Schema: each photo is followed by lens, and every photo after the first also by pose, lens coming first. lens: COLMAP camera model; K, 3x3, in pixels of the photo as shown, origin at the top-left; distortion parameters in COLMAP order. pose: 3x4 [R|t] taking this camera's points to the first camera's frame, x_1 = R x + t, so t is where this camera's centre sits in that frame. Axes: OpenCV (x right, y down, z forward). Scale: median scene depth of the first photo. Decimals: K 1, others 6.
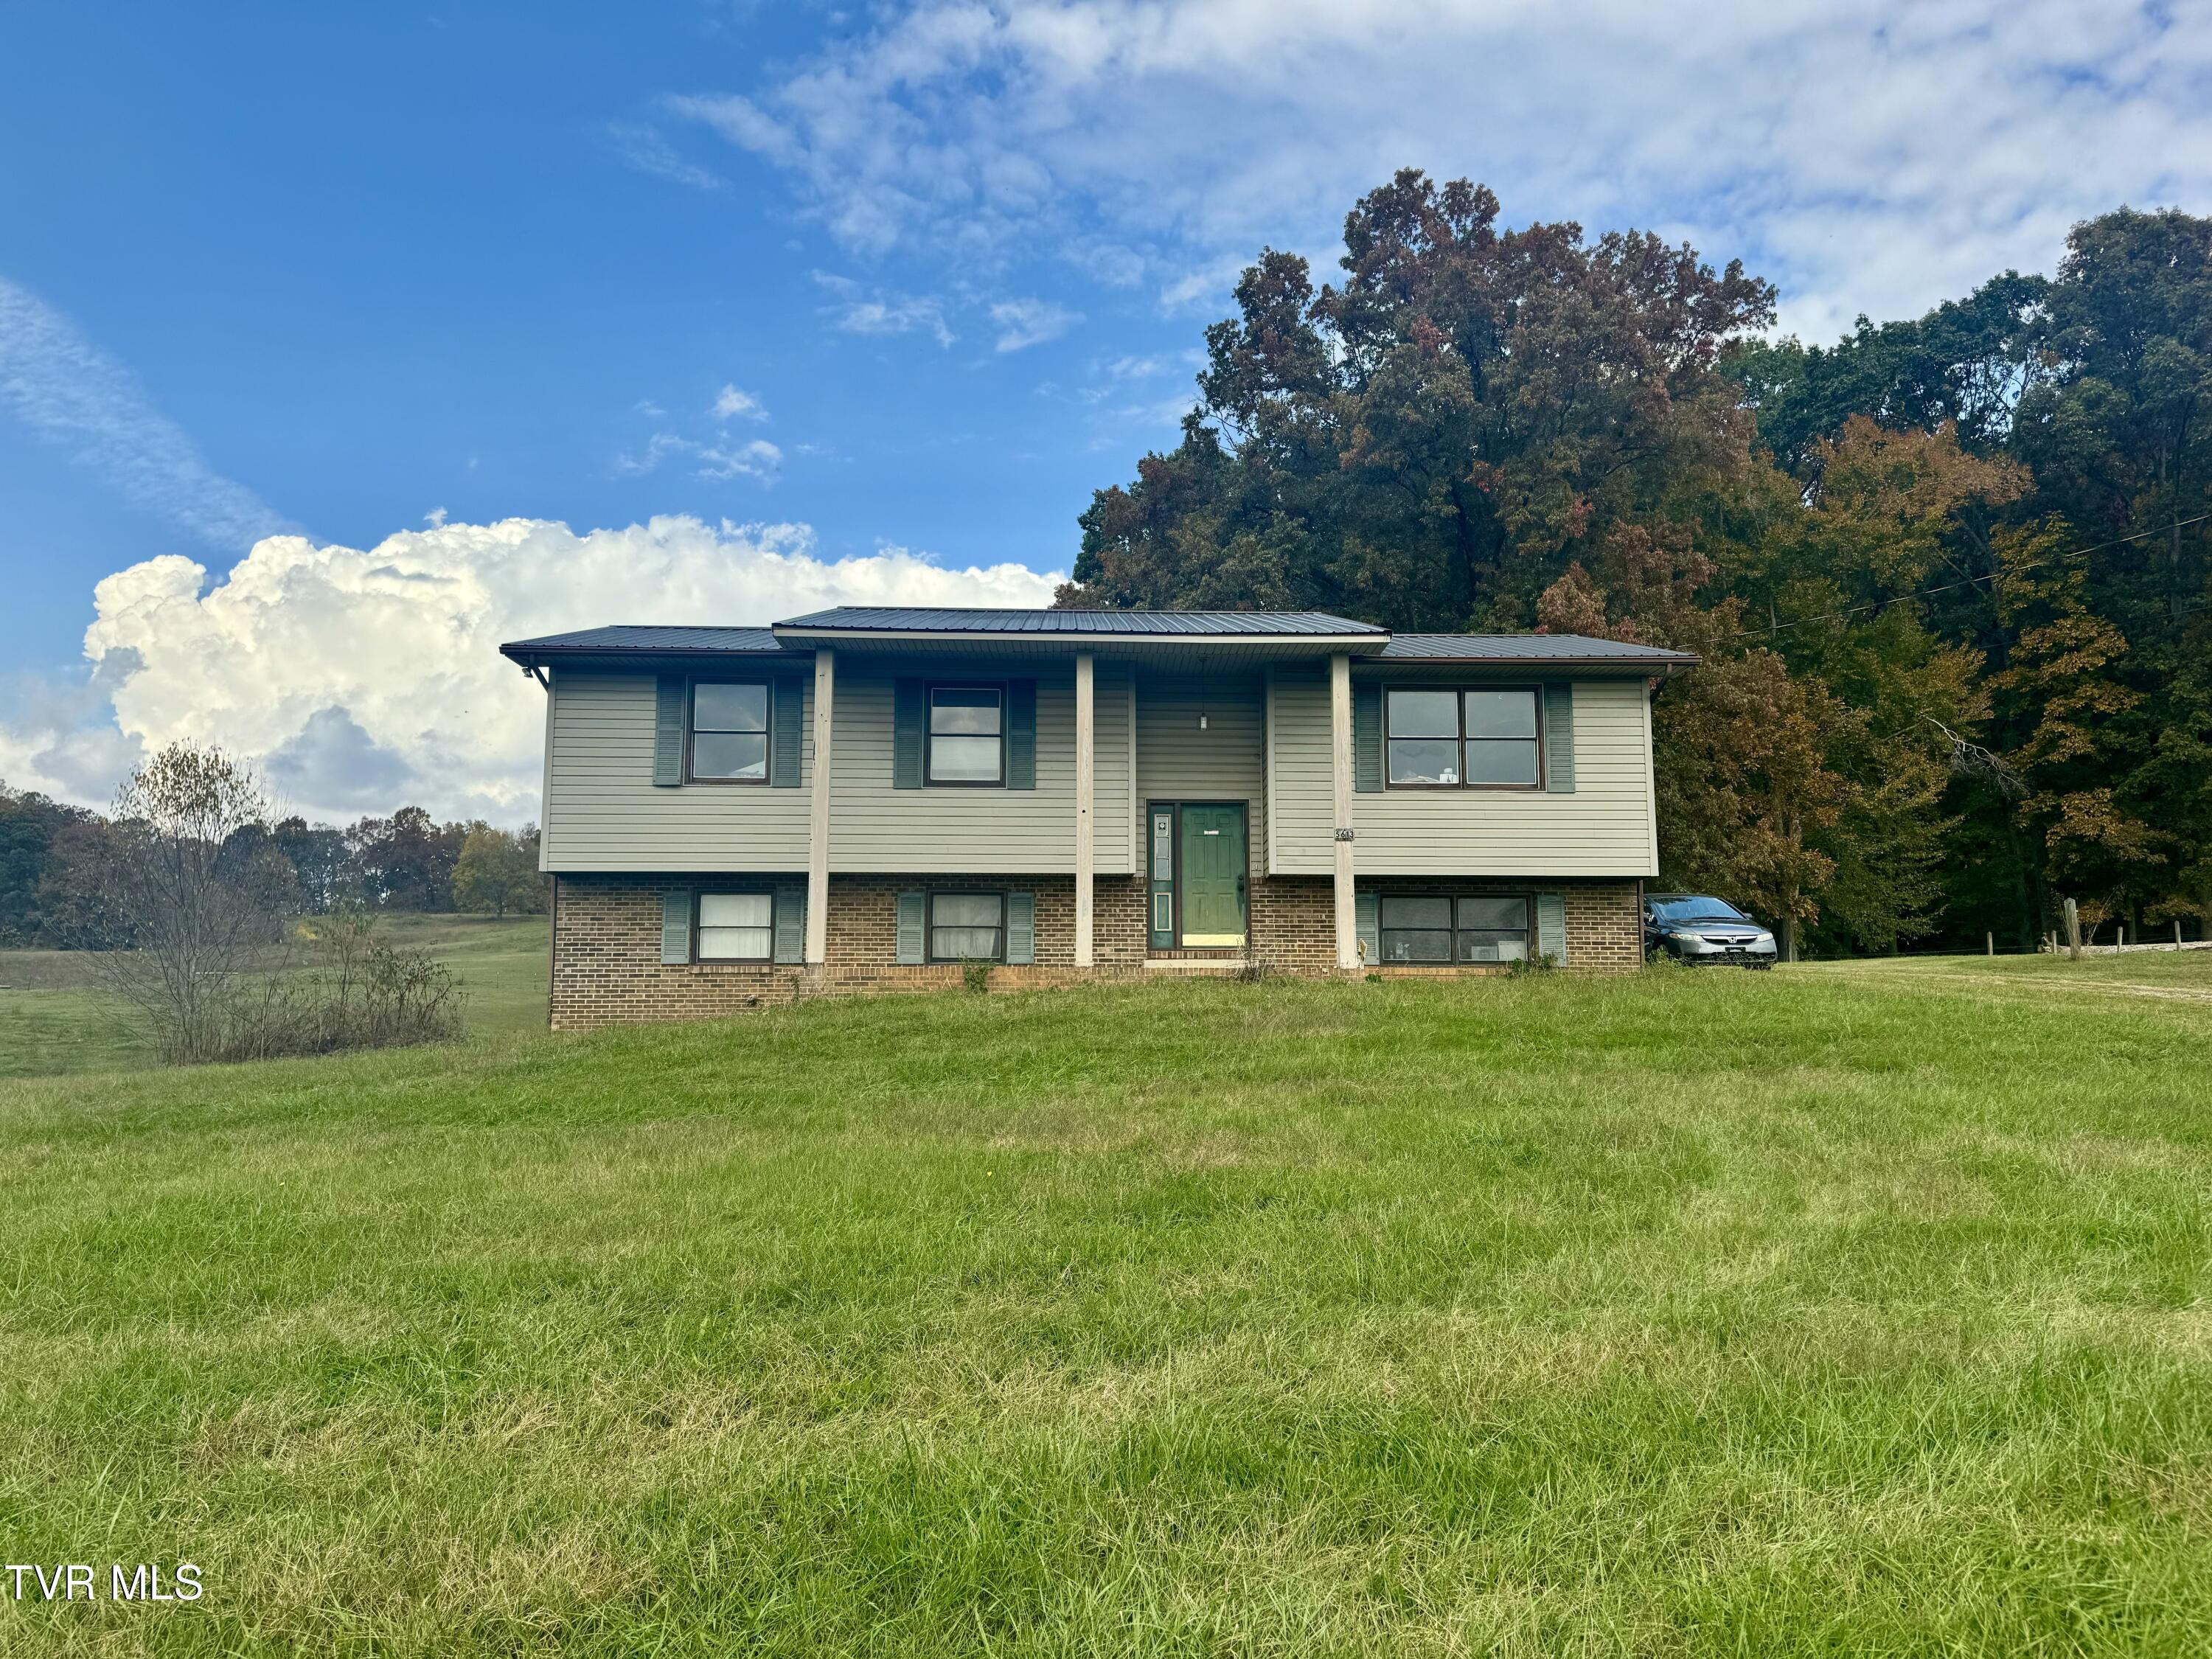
lens RADIAL K [[1571.6, 0, 1089.5], [0, 1571.6, 915.7], [0, 0, 1]] dist [0.034572, -0.030247]
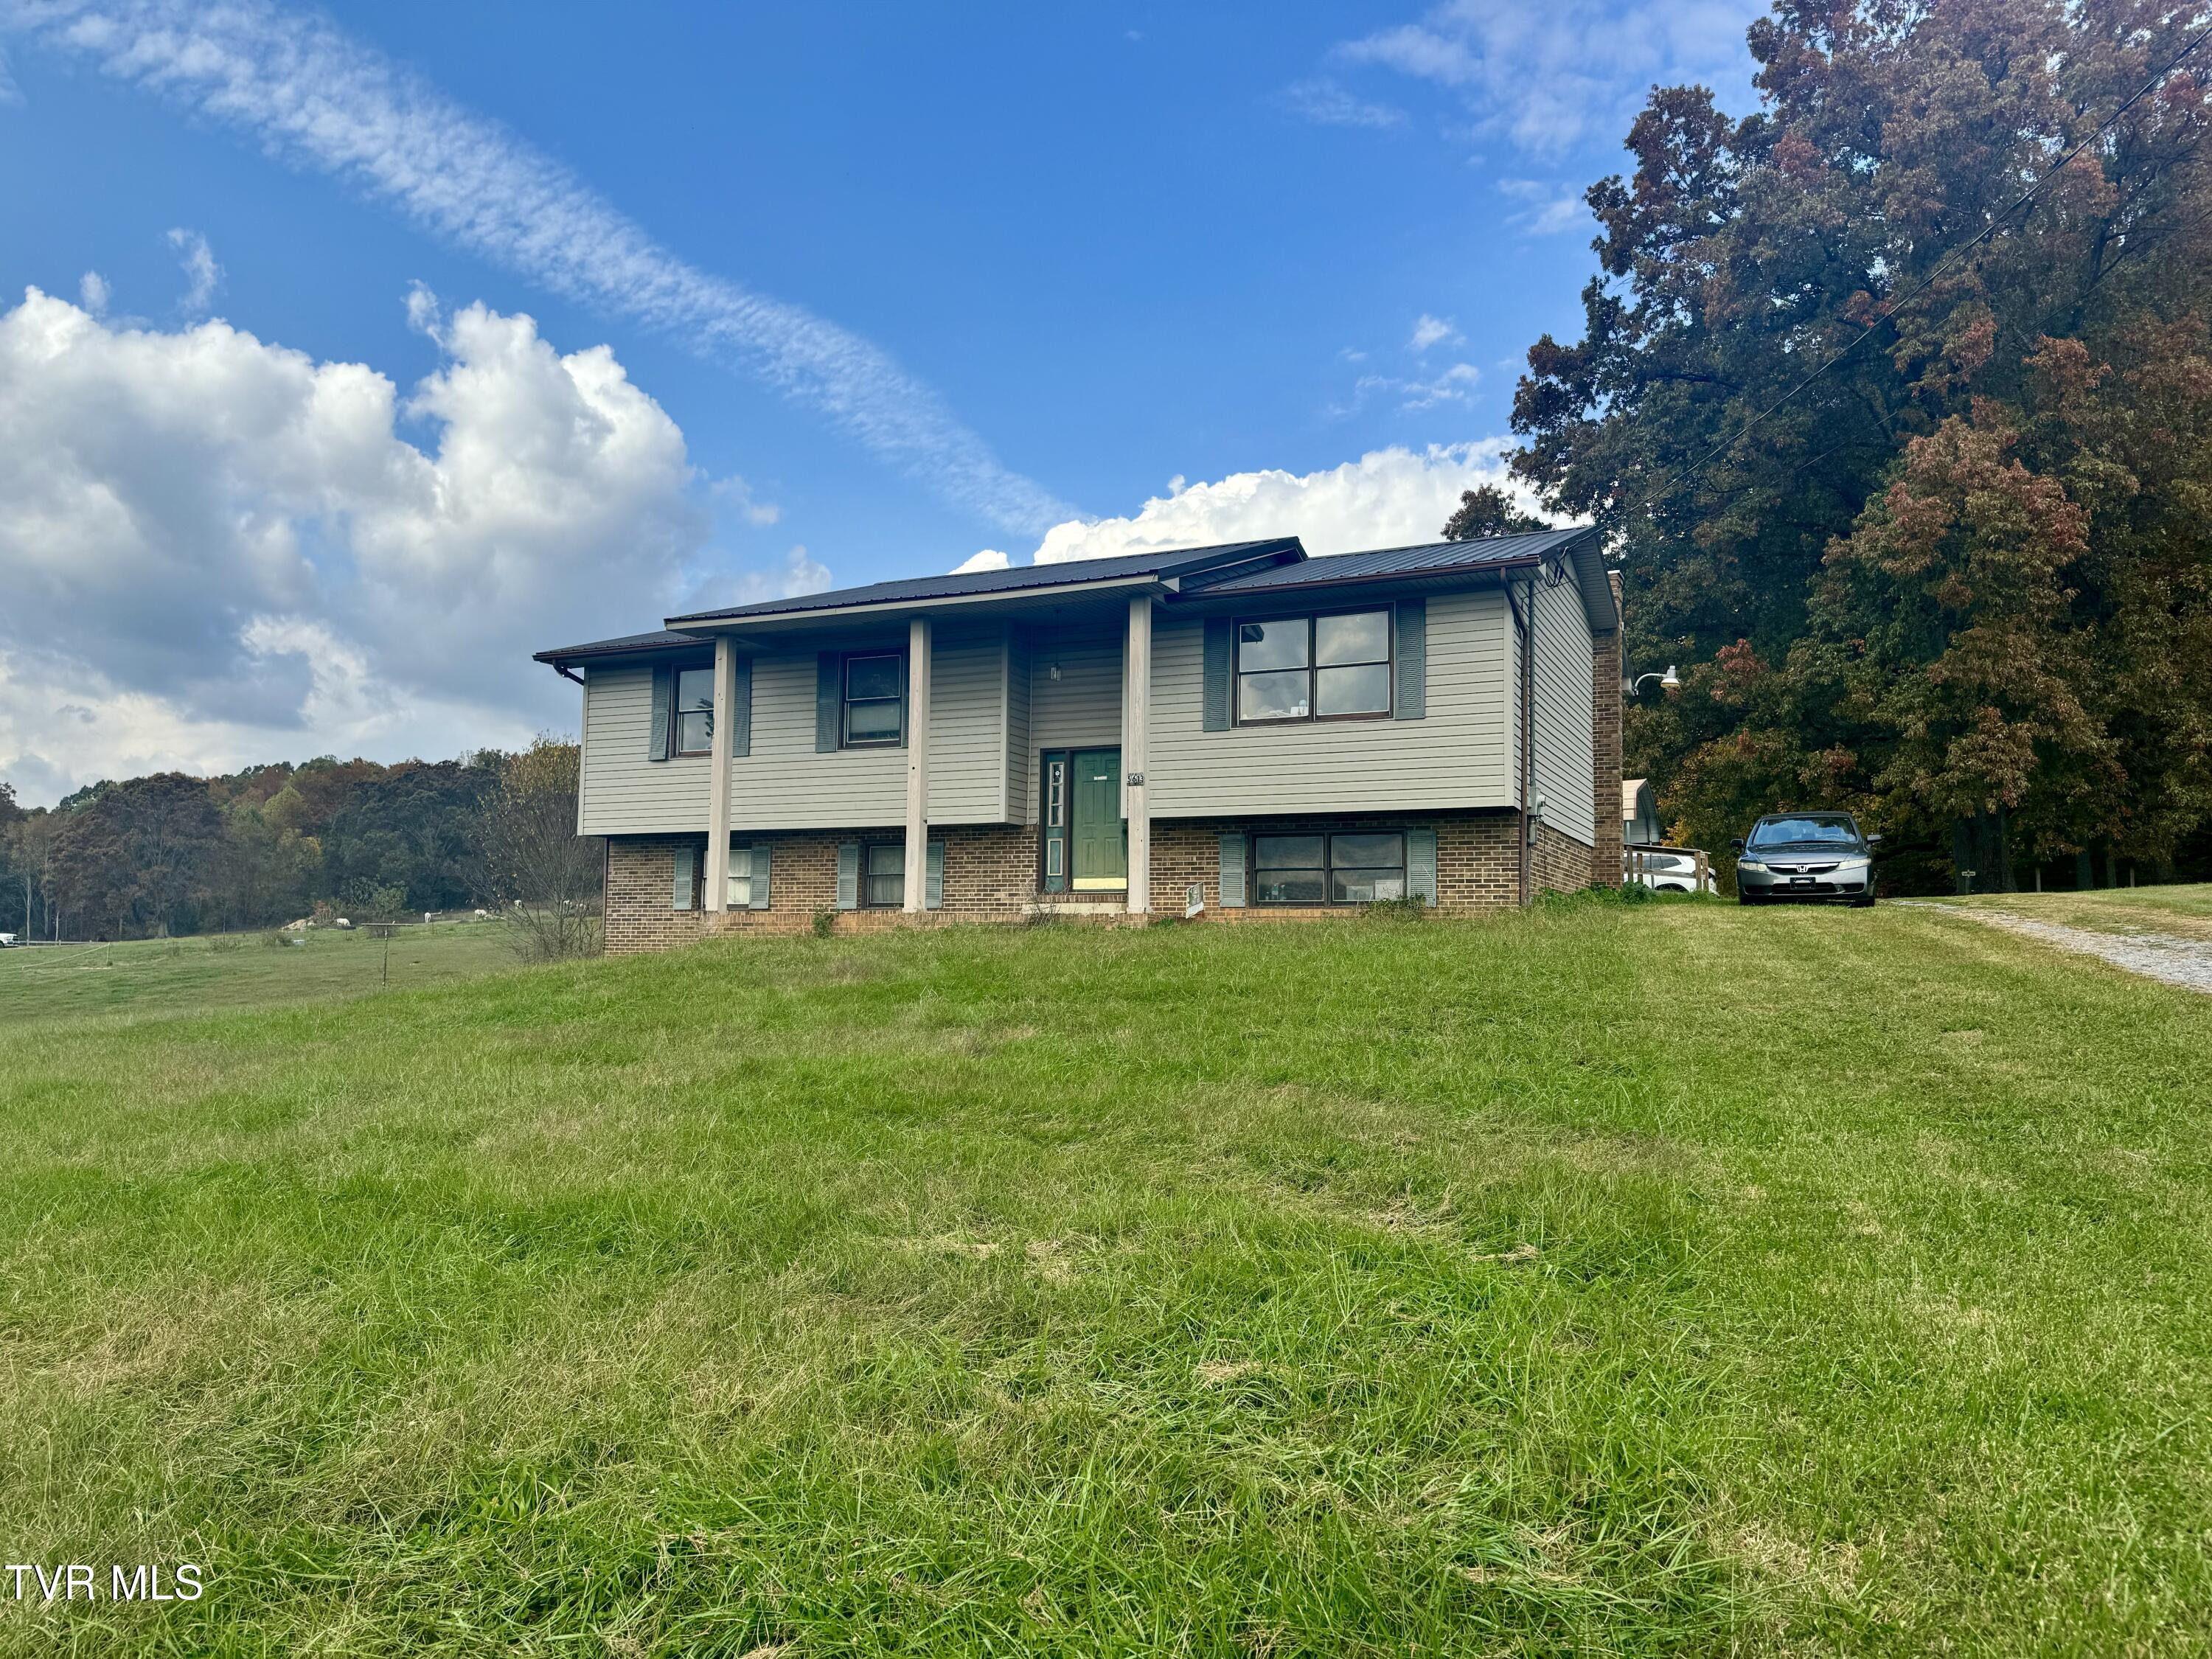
lens RADIAL K [[1571.6, 0, 1115.9], [0, 1571.6, 850.4], [0, 0, 1]] dist [0.034572, -0.030247]
pose [[0.891876, -0.023463, -0.451670, 0.544715], [0.027352, 0.999624, 0.002082, -0.007675], [0.451451, -0.014211, 0.892183, 0.096174]]
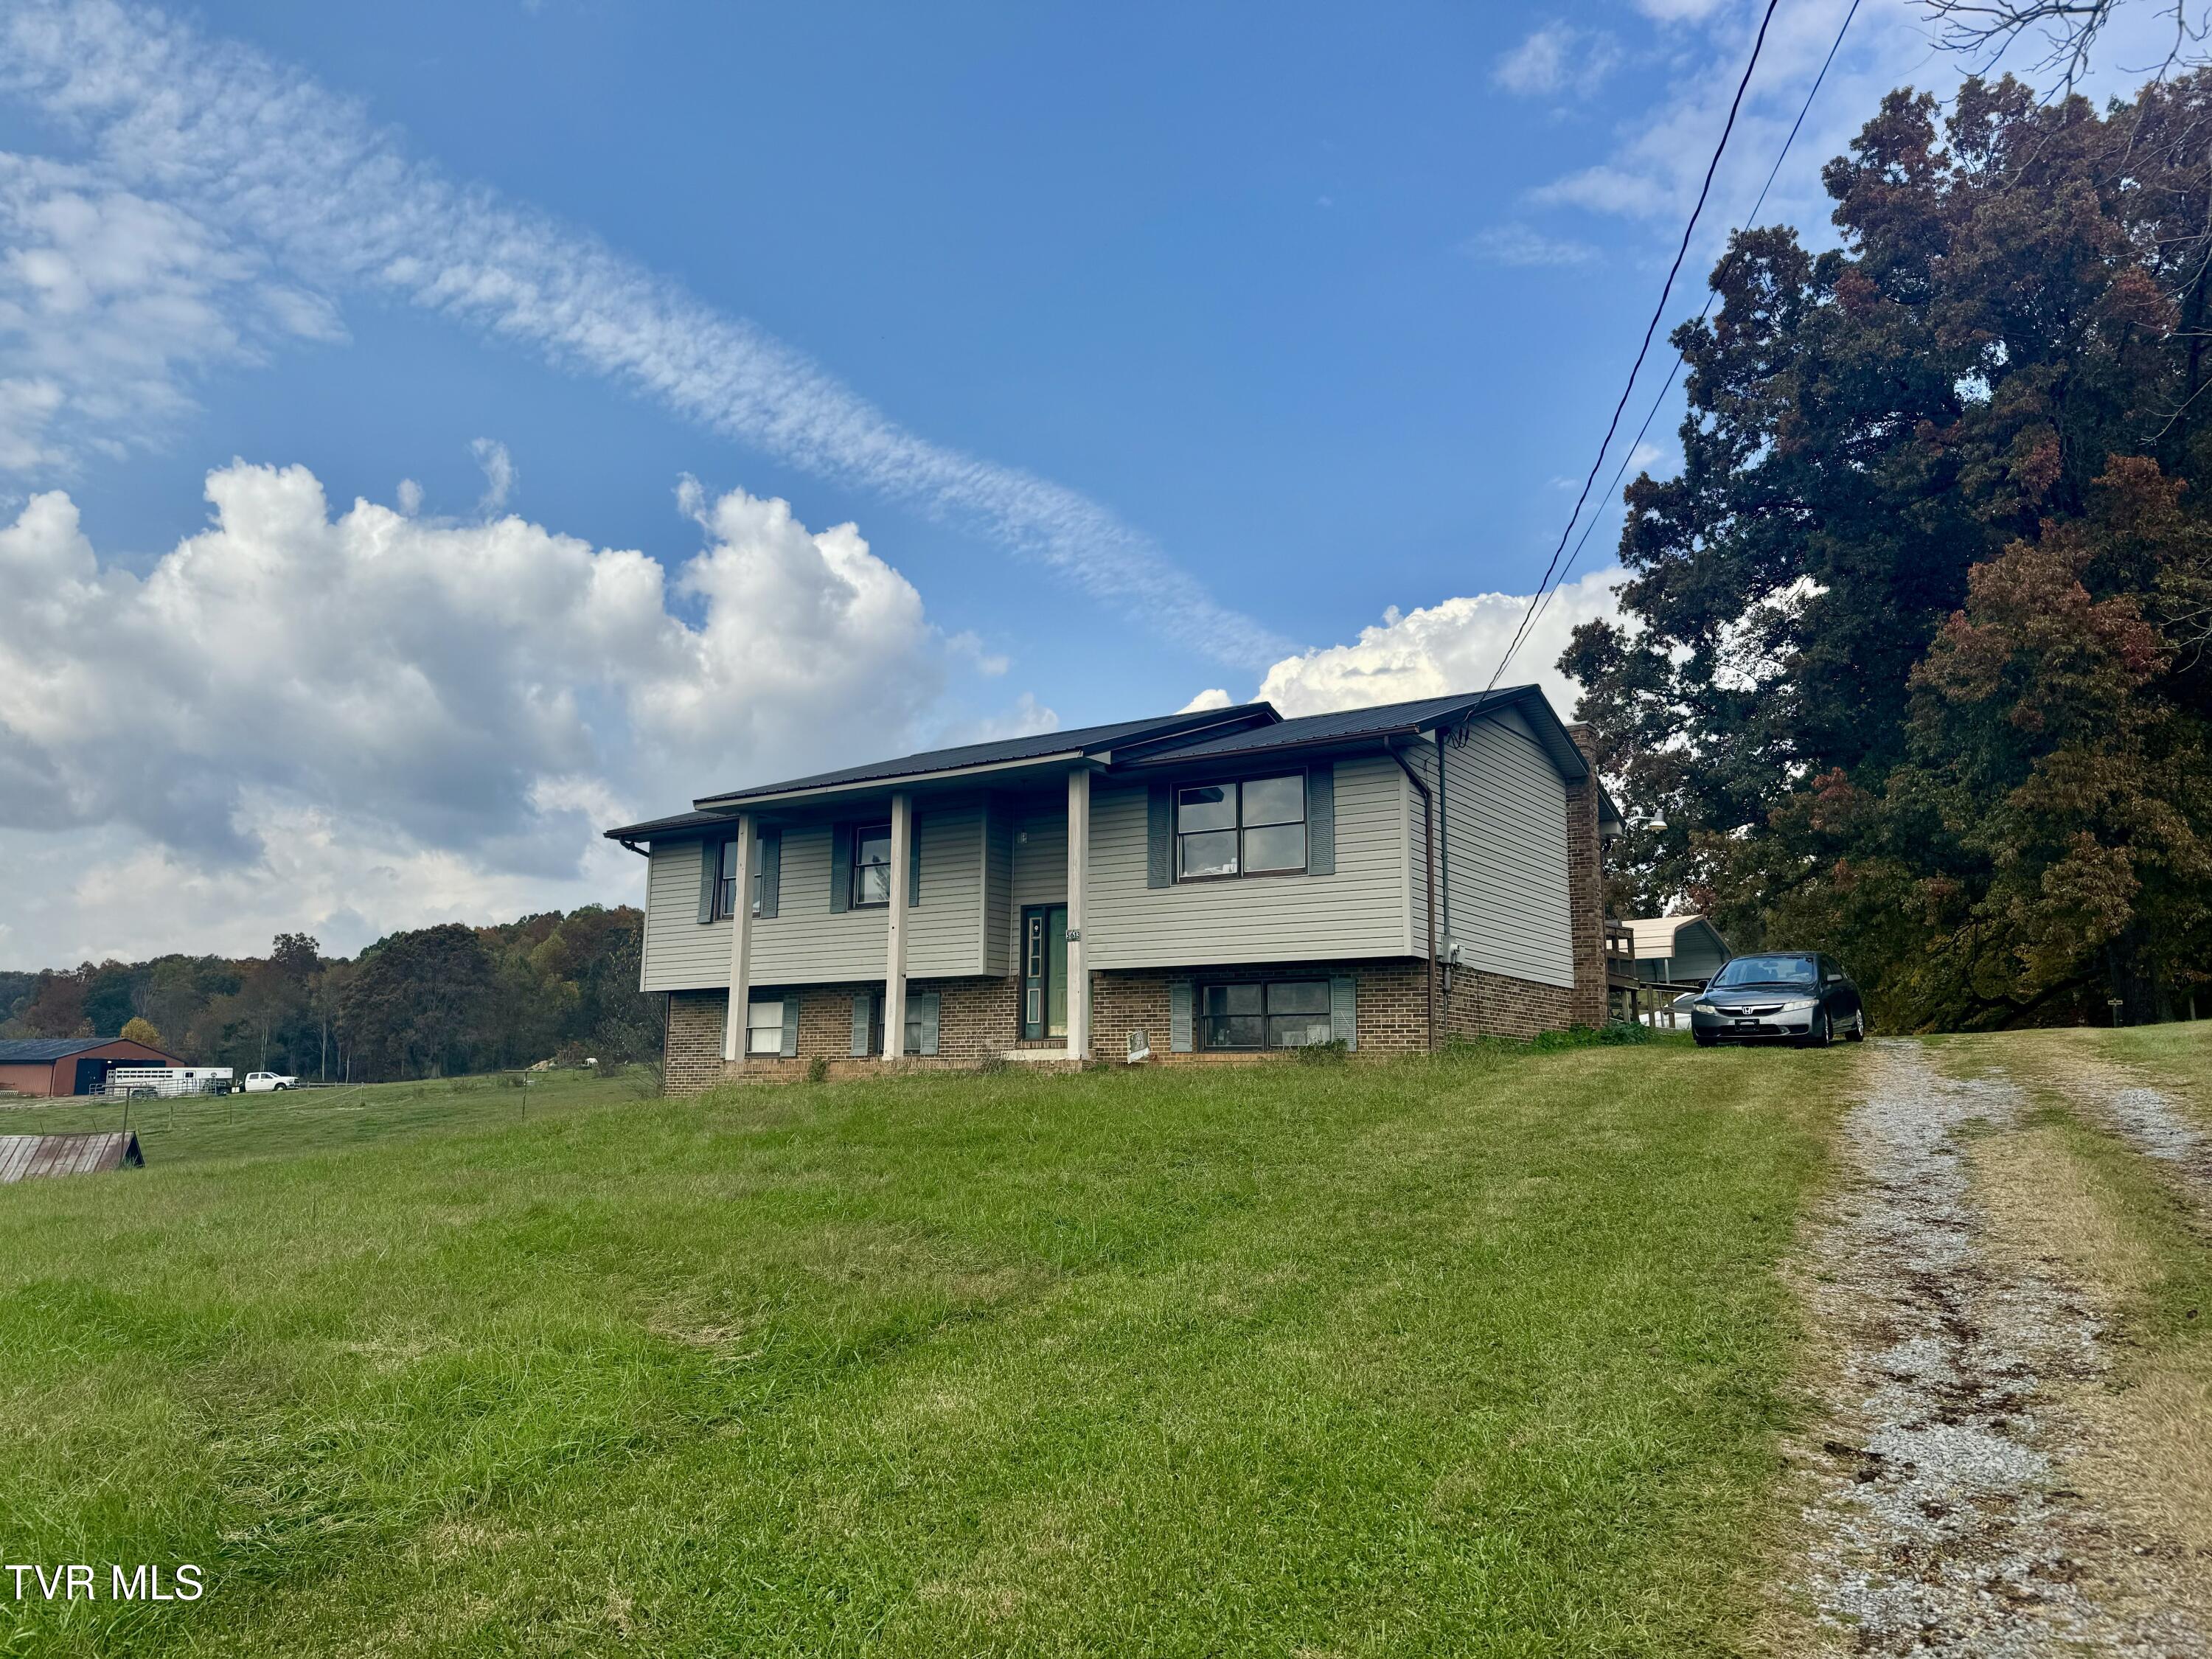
lens RADIAL K [[1571.6, 0, 1110.0], [0, 1571.6, 830.4], [0, 0, 1]] dist [0.034572, -0.030247]
pose [[0.810635, -0.092359, -0.578221, 0.742024], [0.042441, 0.994152, -0.099296, -0.013132], [0.584011, 0.055953, 0.809815, 0.120858]]
